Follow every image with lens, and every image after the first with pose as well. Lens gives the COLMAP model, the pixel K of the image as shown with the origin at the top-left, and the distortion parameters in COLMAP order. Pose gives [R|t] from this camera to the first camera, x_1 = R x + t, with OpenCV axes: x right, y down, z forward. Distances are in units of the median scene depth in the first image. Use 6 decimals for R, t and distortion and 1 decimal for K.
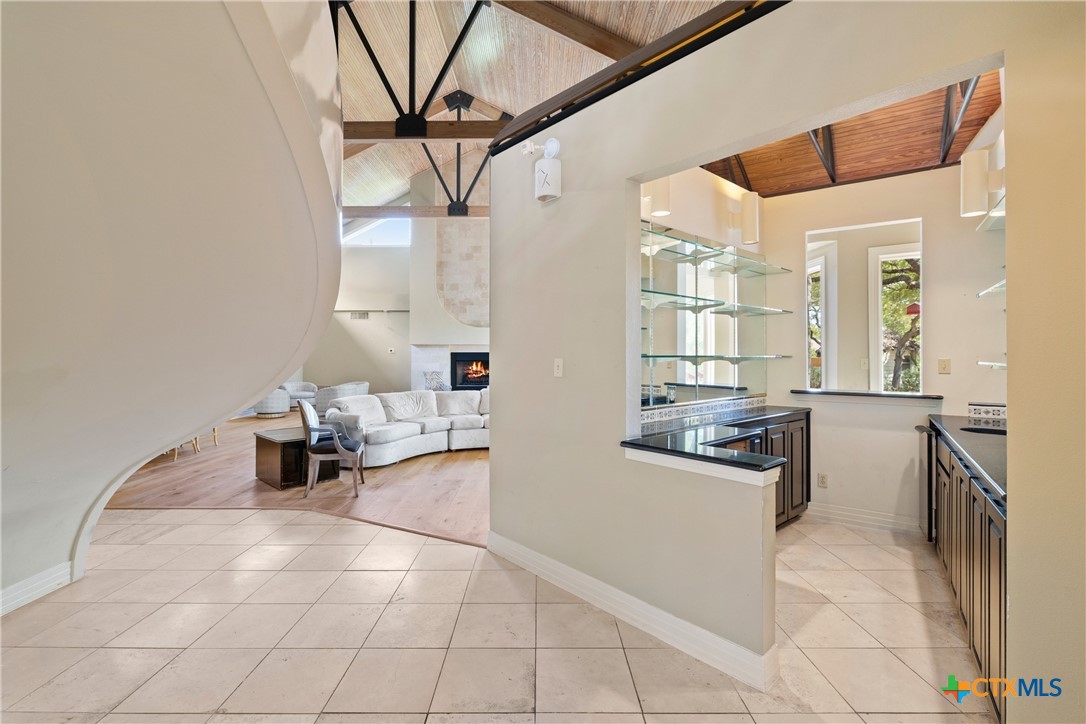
lens RADIAL K [[496.1, 0, 541.1], [0, 496.1, 353.0], [0, 0, 1]] dist [0.003945, 0.000150]
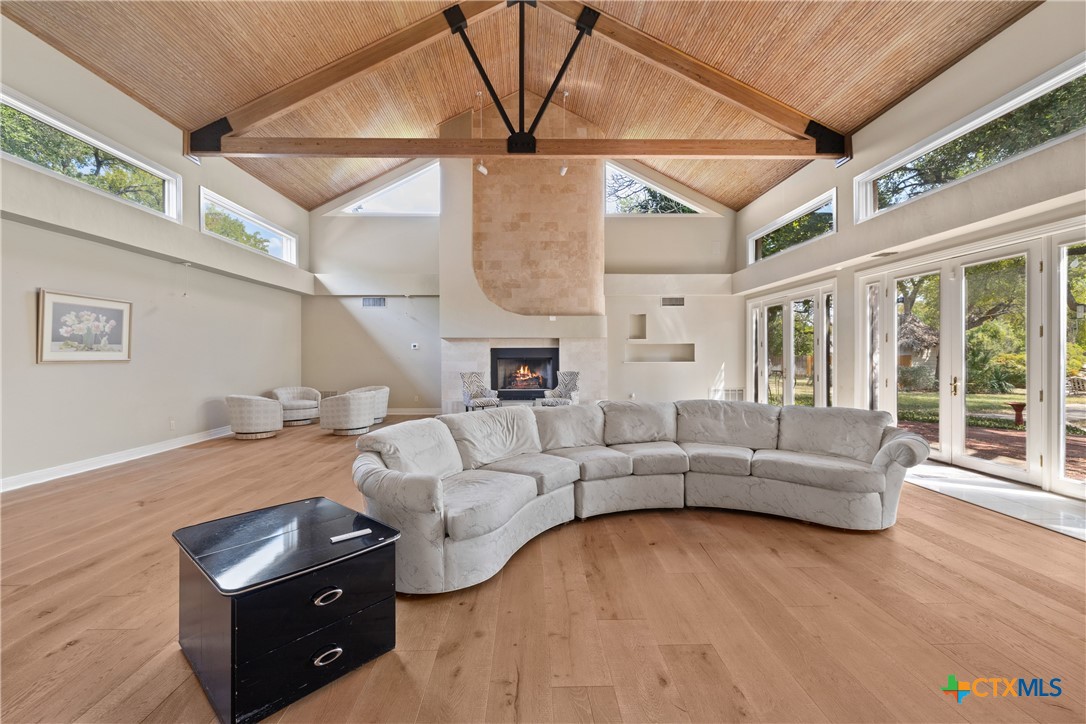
lens RADIAL K [[460.1, 0, 541.5], [0, 460.1, 355.4], [0, 0, 1]] dist [0.007097, -0.000572]
pose [[0.999447, -0.005192, 0.032844, -0.134740], [0.005081, 0.999981, 0.003456, 0.008894], [-0.032861, -0.003287, 0.999455, 0.281857]]
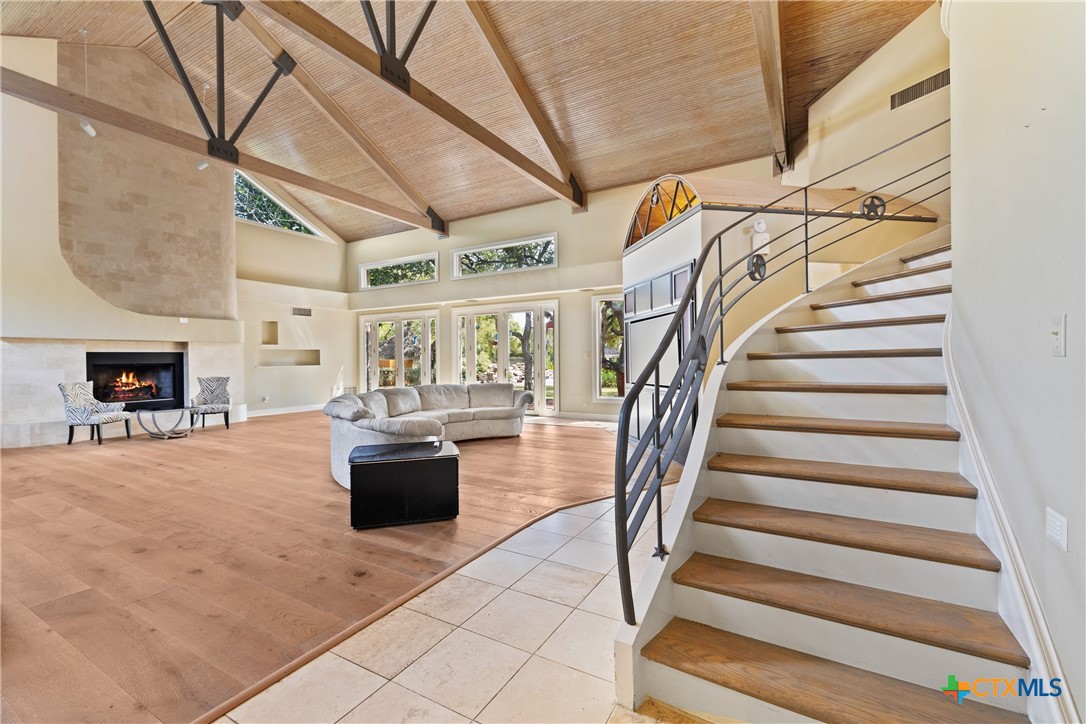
lens RADIAL K [[460.1, 0, 551.5], [0, 460.1, 366.1], [0, 0, 1]] dist [0.007097, -0.000572]
pose [[0.478797, -0.023140, 0.877621, -0.443606], [0.009559, 0.999731, 0.021145, 0.010524], [-0.877873, -0.001734, 0.478890, 0.217331]]
